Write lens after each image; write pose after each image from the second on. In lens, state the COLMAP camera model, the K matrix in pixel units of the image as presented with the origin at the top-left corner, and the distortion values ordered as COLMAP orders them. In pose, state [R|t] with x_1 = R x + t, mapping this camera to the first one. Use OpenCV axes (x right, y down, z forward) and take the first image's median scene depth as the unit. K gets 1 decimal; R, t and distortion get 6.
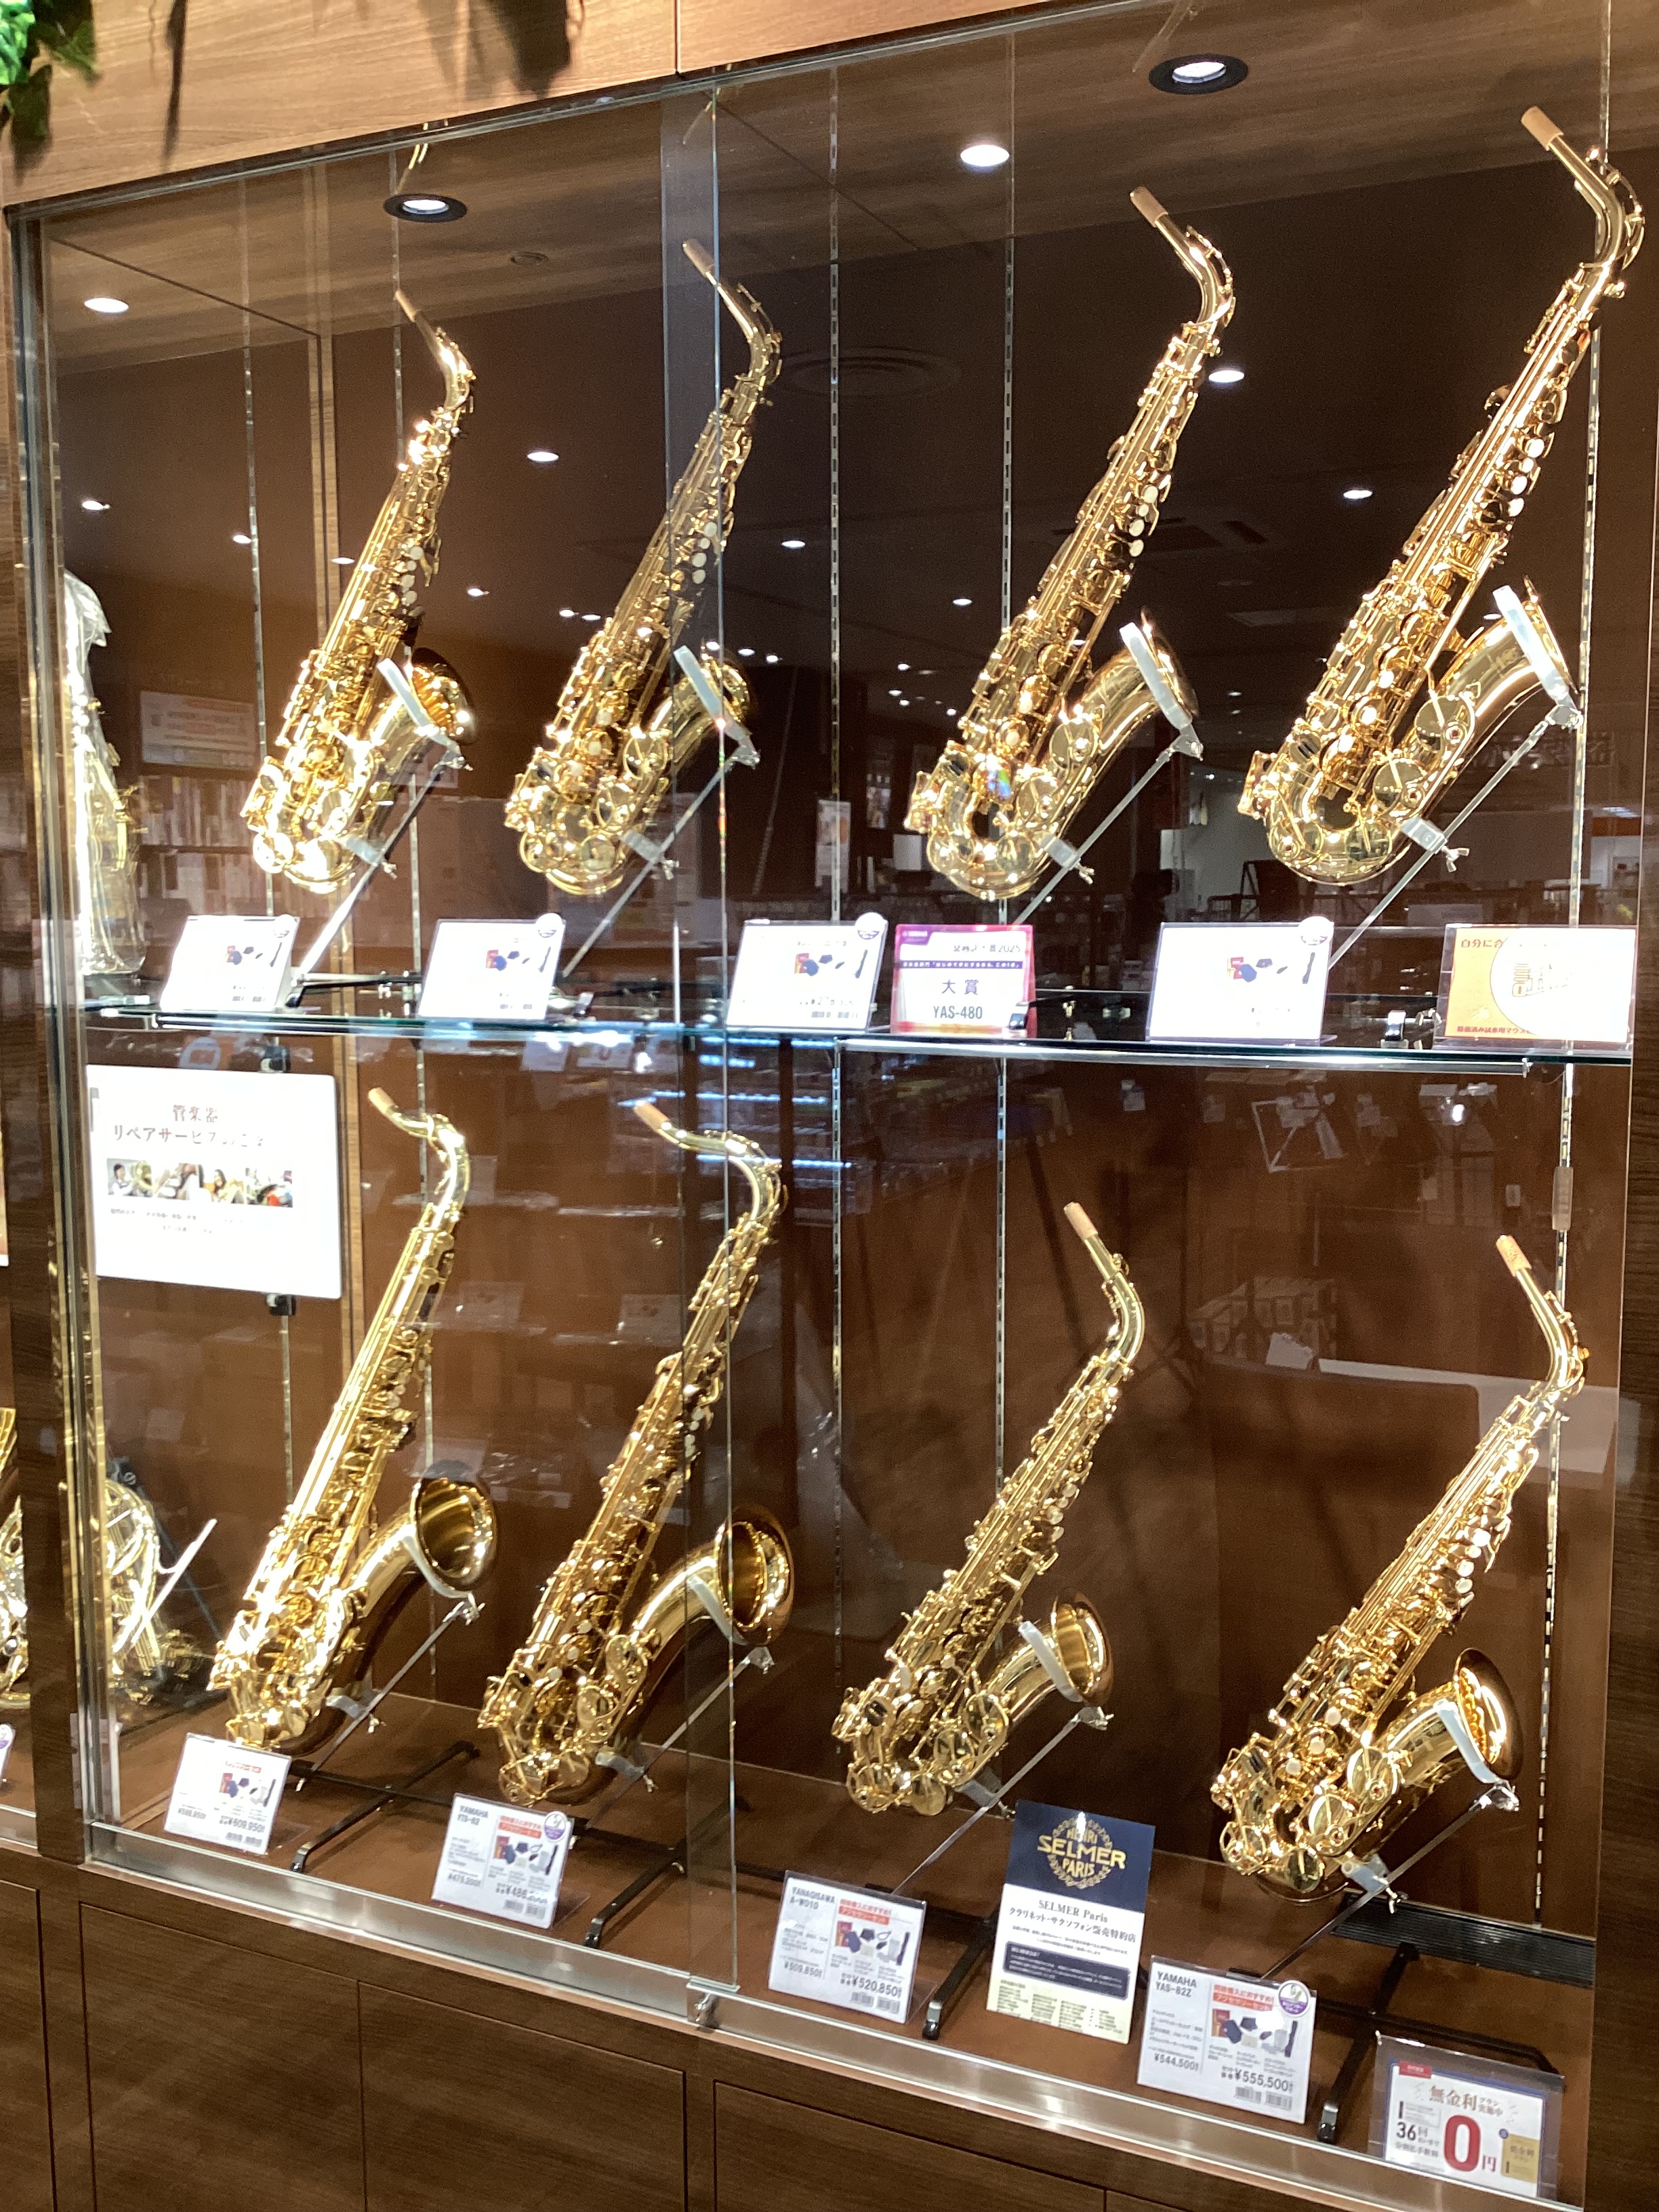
lens RADIAL K [[2046.7, 0, 808.9], [0, 2046.7, 1116.7], [0, 0, 1]] dist [0.024525, -0.056811]
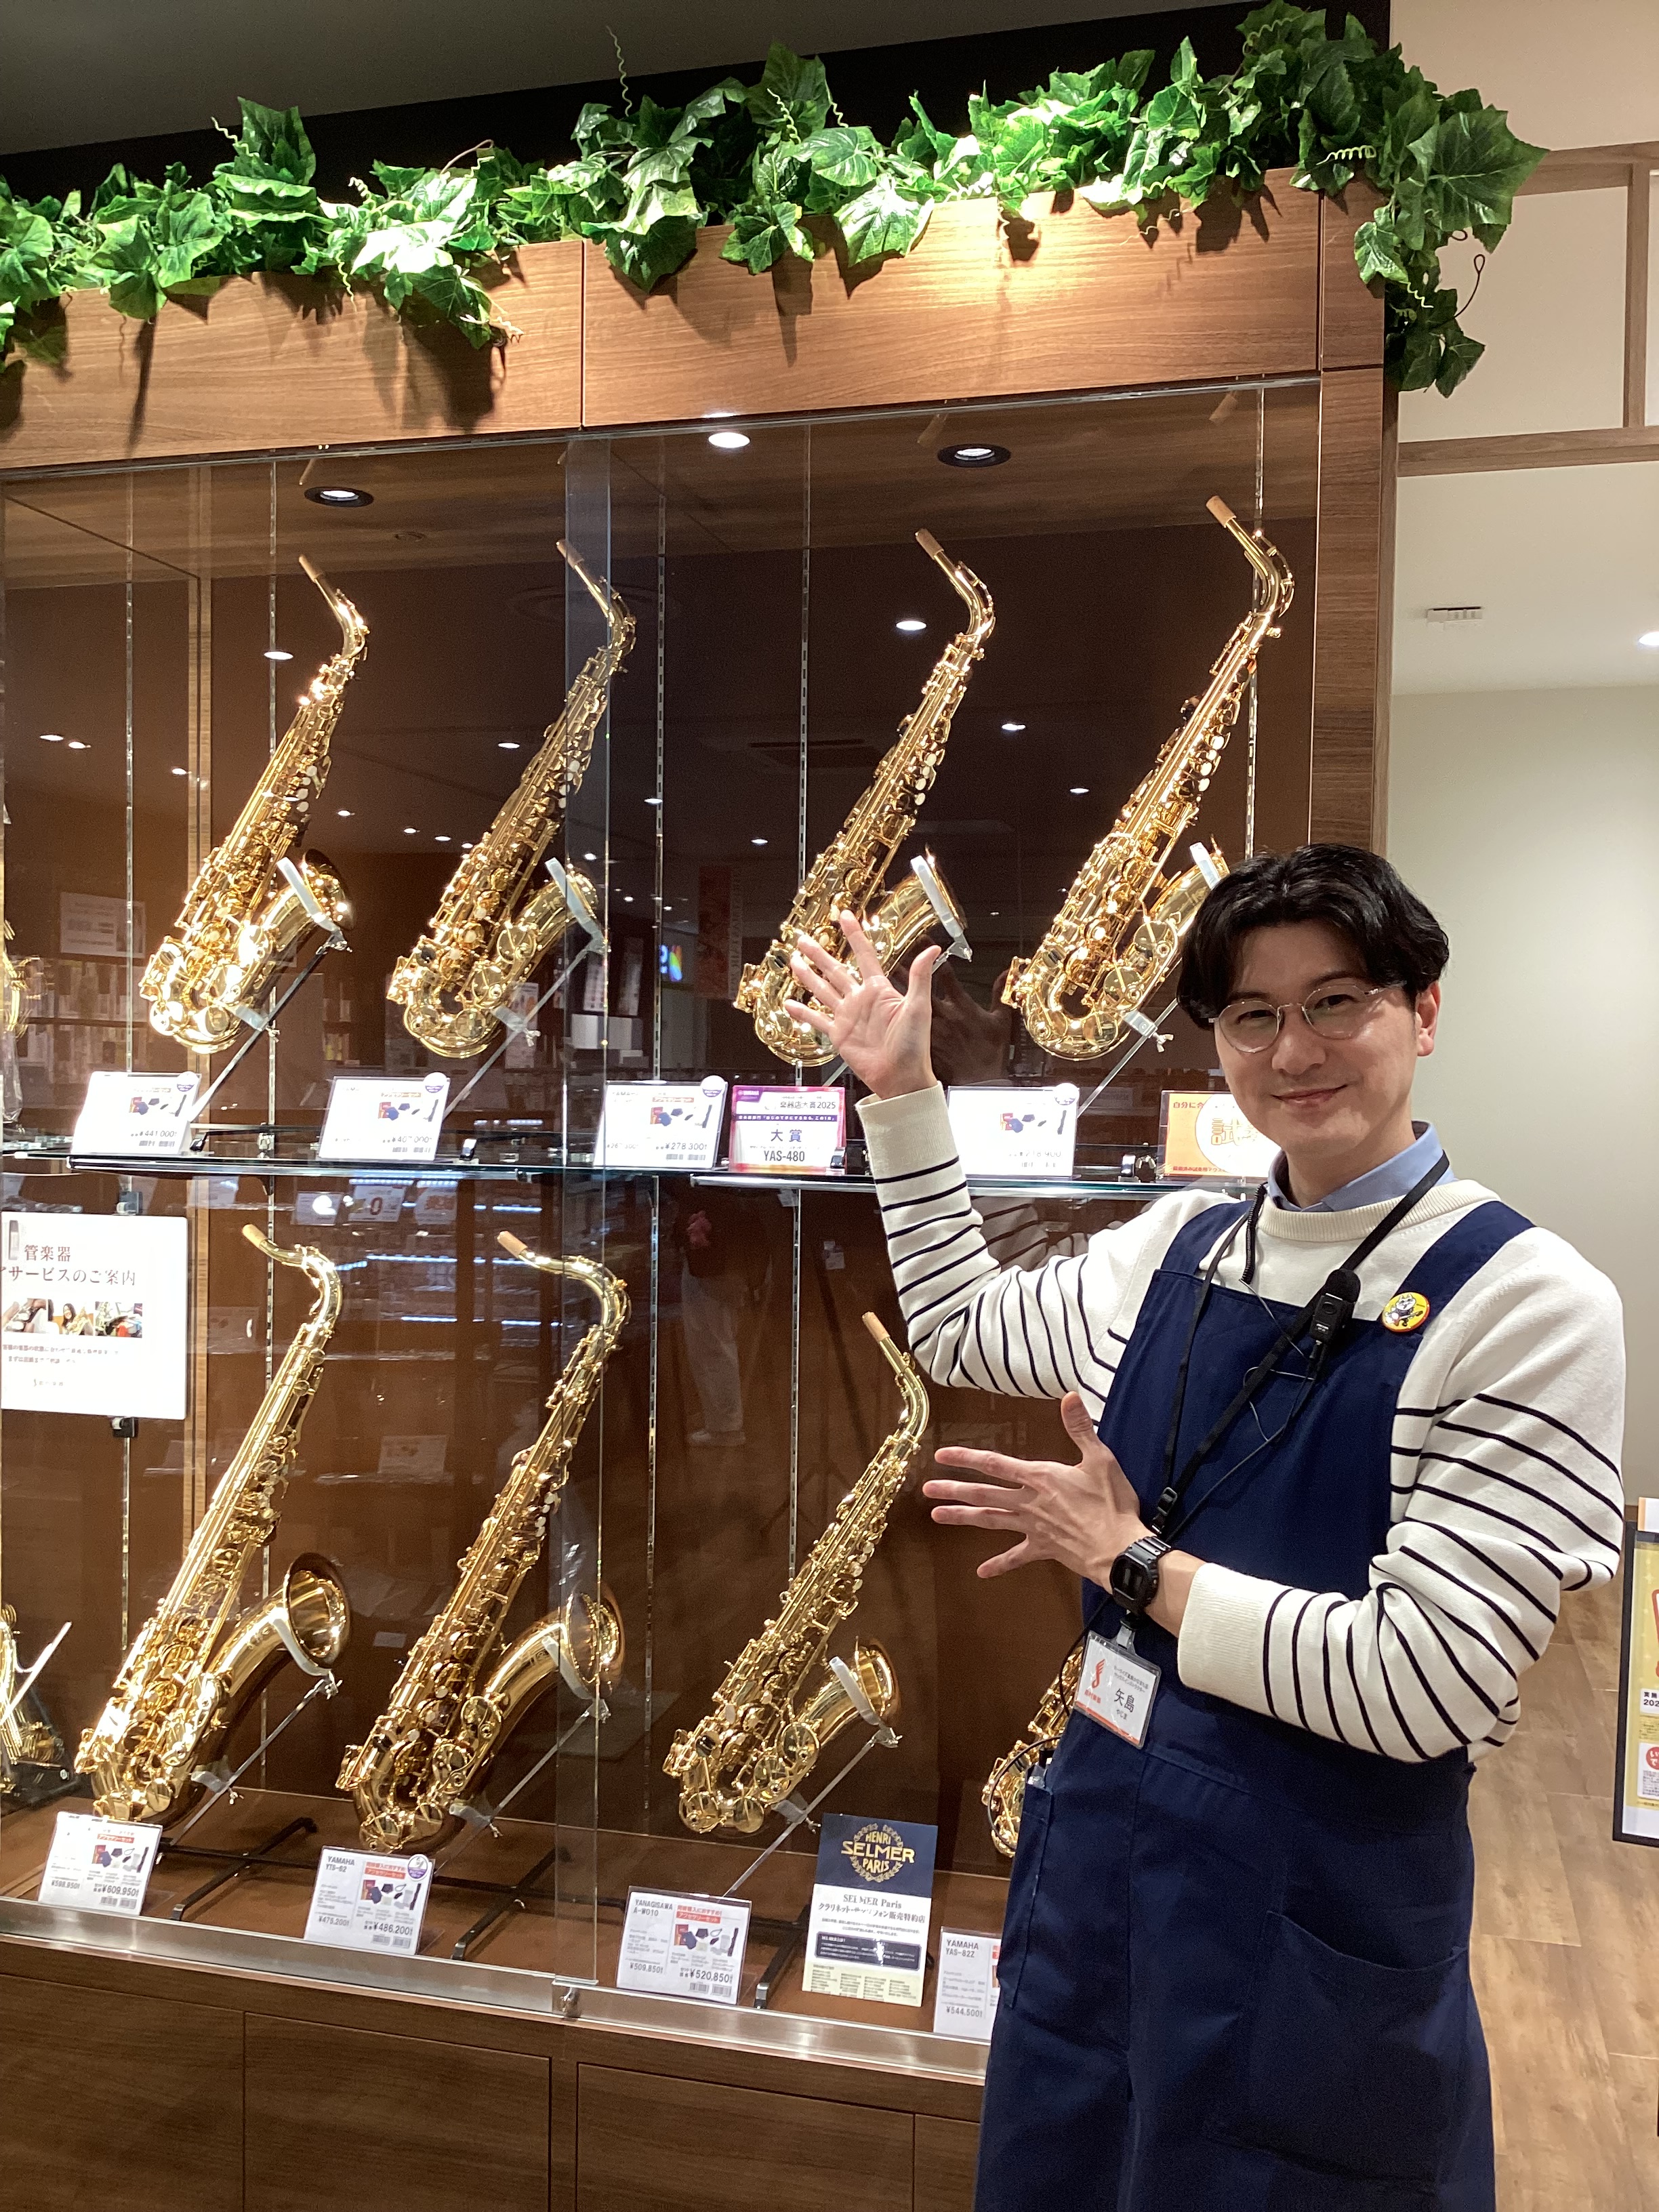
lens RADIAL K [[2046.7, 0, 832.5], [0, 2046.7, 1105.6], [0, 0, 1]] dist [0.024525, -0.056811]
pose [[0.982837, 0.014155, 0.183932, -0.120452], [0.003318, 0.995534, -0.094344, 0.033784], [-0.184446, 0.093336, 0.978401, -0.216305]]
